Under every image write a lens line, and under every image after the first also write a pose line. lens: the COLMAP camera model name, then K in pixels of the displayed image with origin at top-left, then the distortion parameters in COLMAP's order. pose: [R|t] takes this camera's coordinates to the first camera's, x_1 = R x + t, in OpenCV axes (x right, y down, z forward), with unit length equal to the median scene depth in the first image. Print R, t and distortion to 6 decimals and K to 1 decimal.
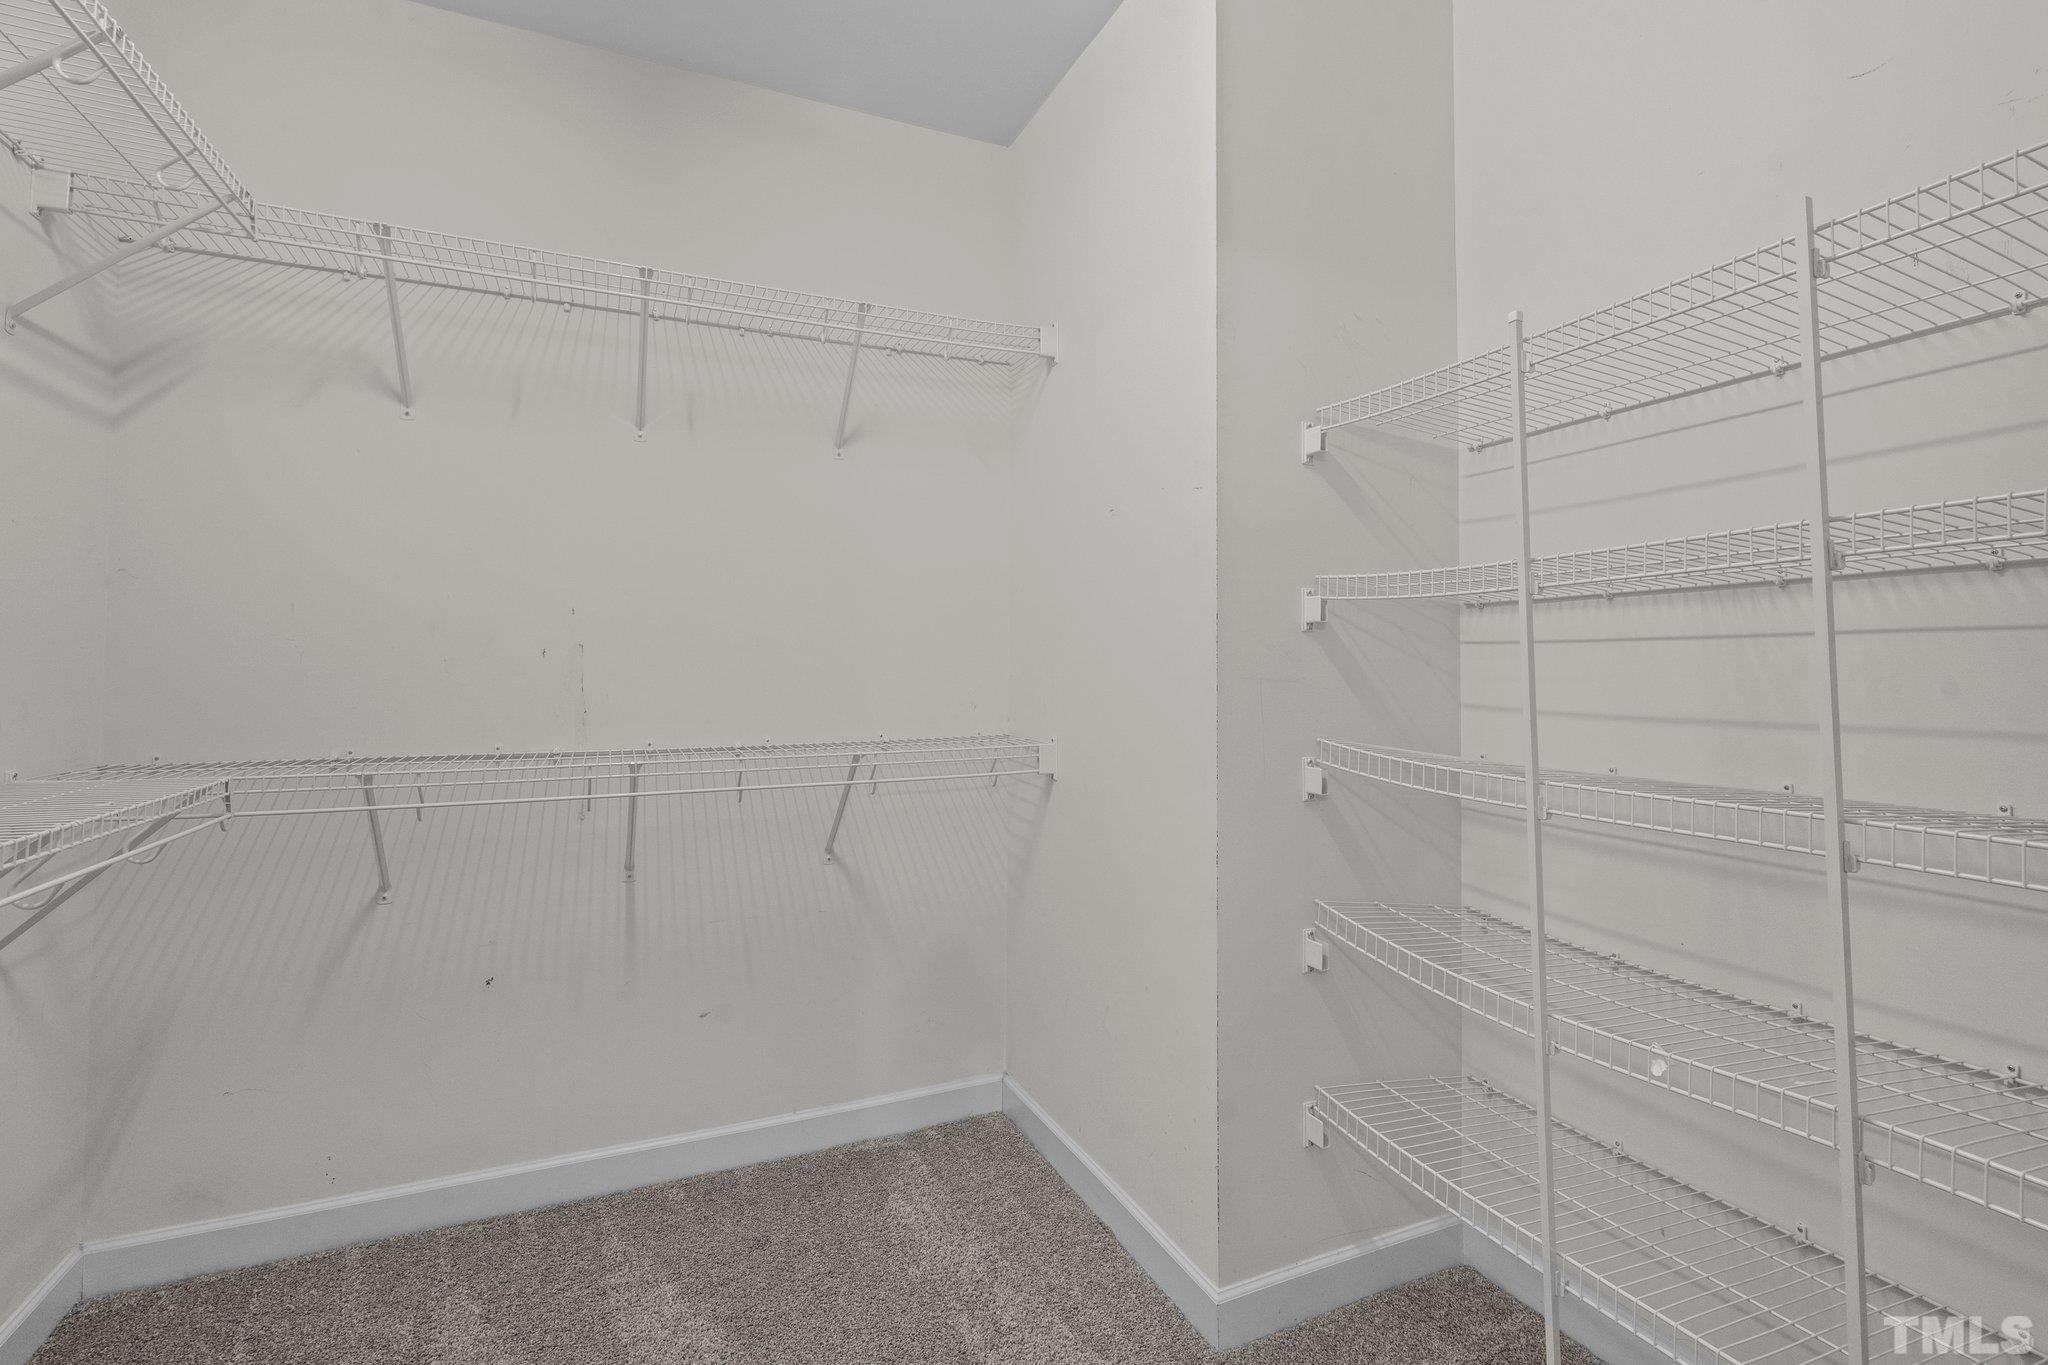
lens RADIAL K [[927.1, 0, 1027.4], [0, 927.1, 629.3], [0, 0, 1]] dist [-0.002538, -0.000023]
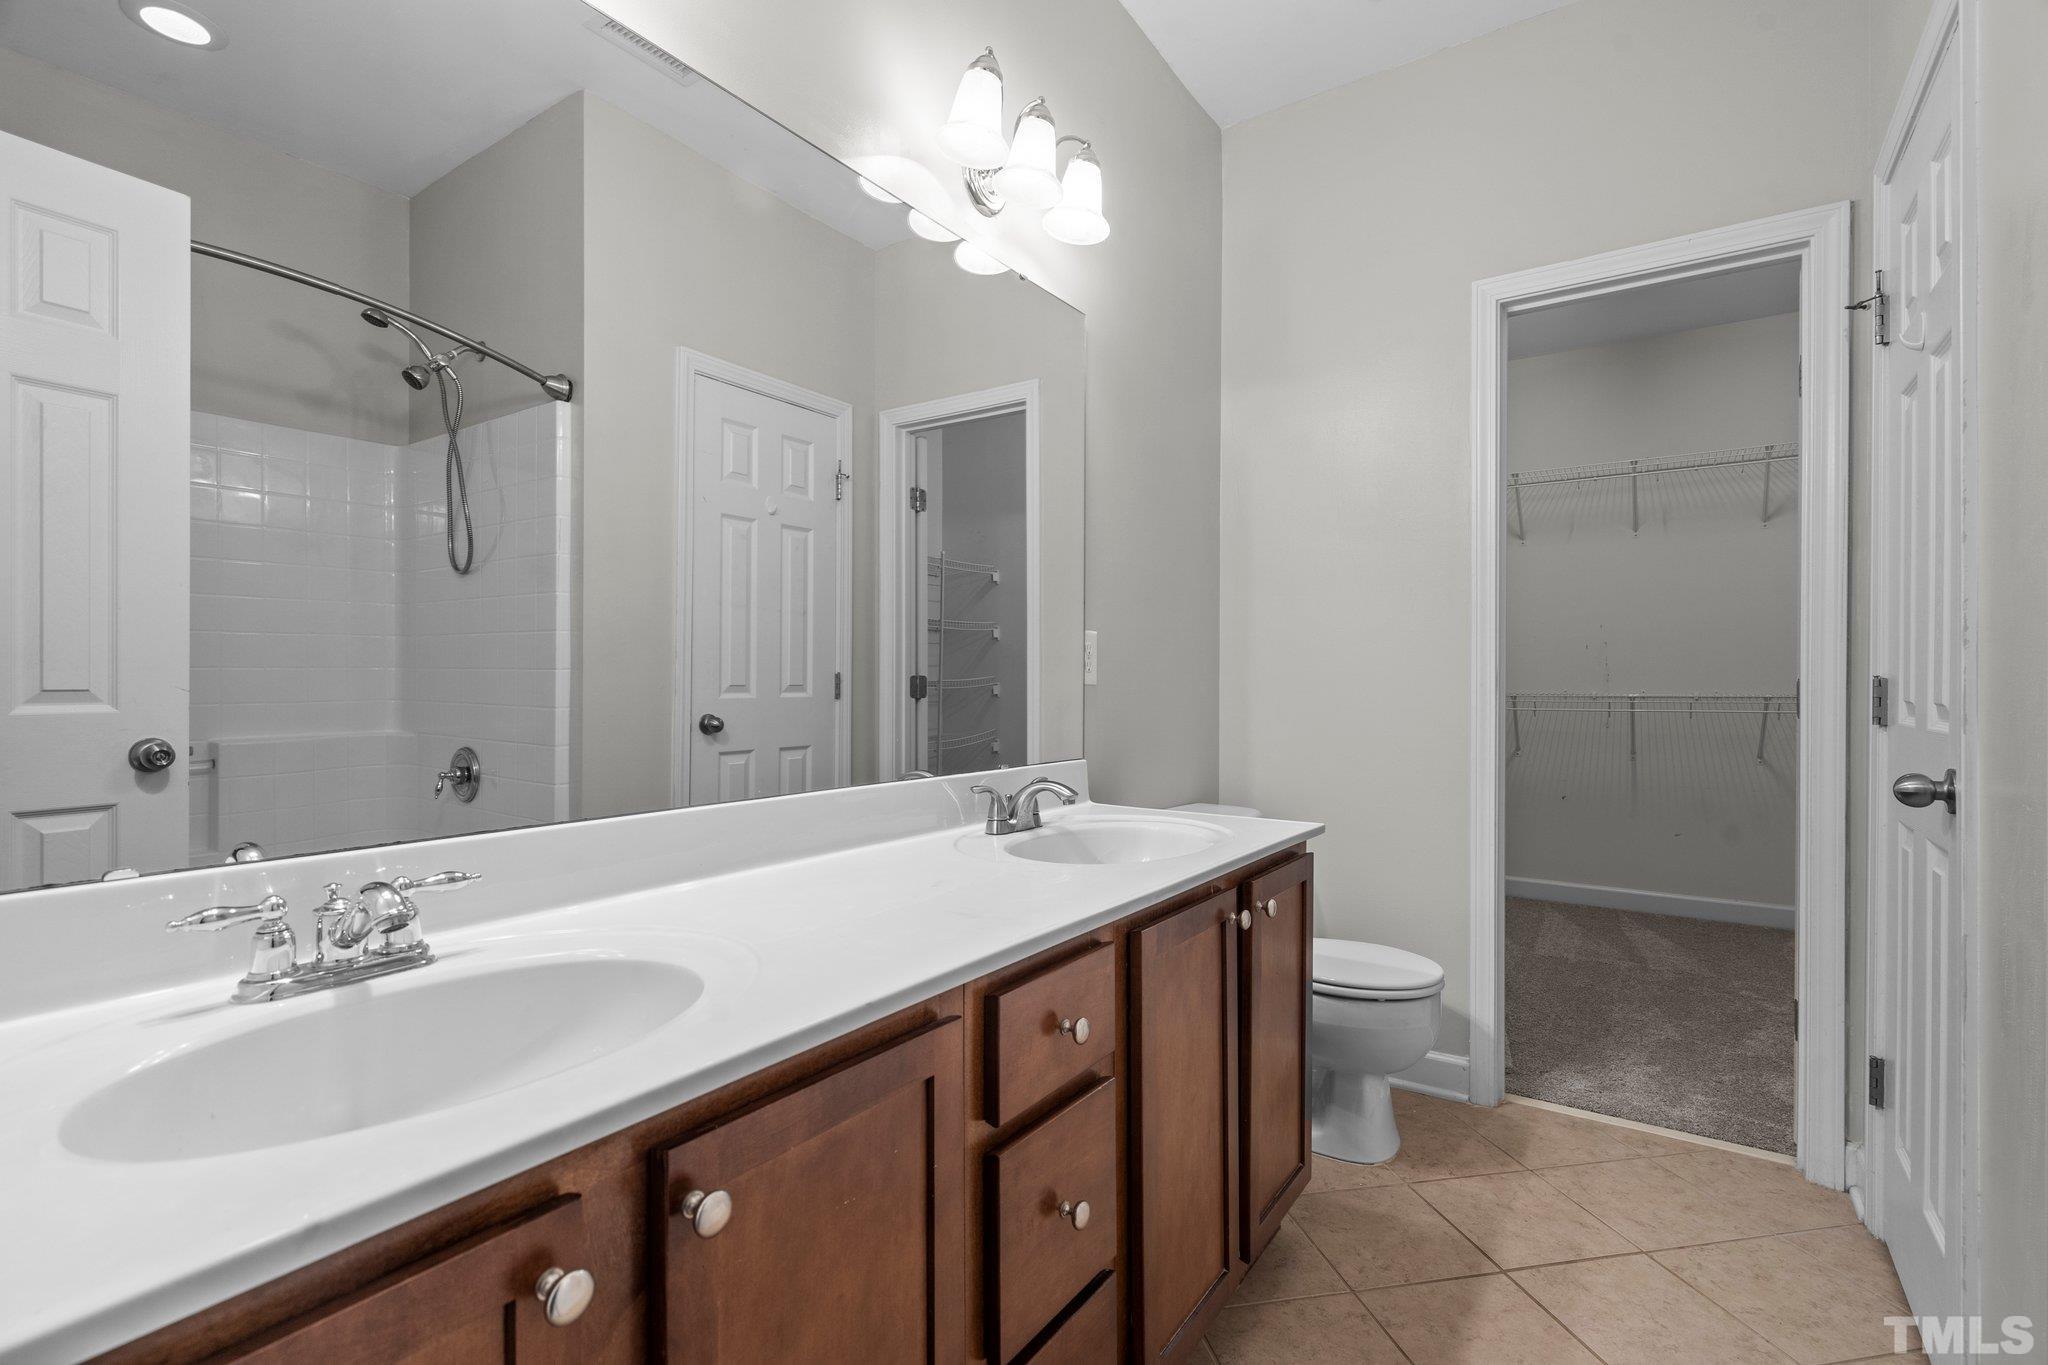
lens RADIAL K [[927.4, 0, 1024.0], [0, 927.4, 682.5], [0, 0, 1]] dist [-0.002268, -0.000514]
pose [[0.521123, 0.000691, -0.853481, 0.587233], [0.031524, 0.999302, 0.020057, 0.024043], [0.852899, -0.037357, 0.520737, -1.148809]]
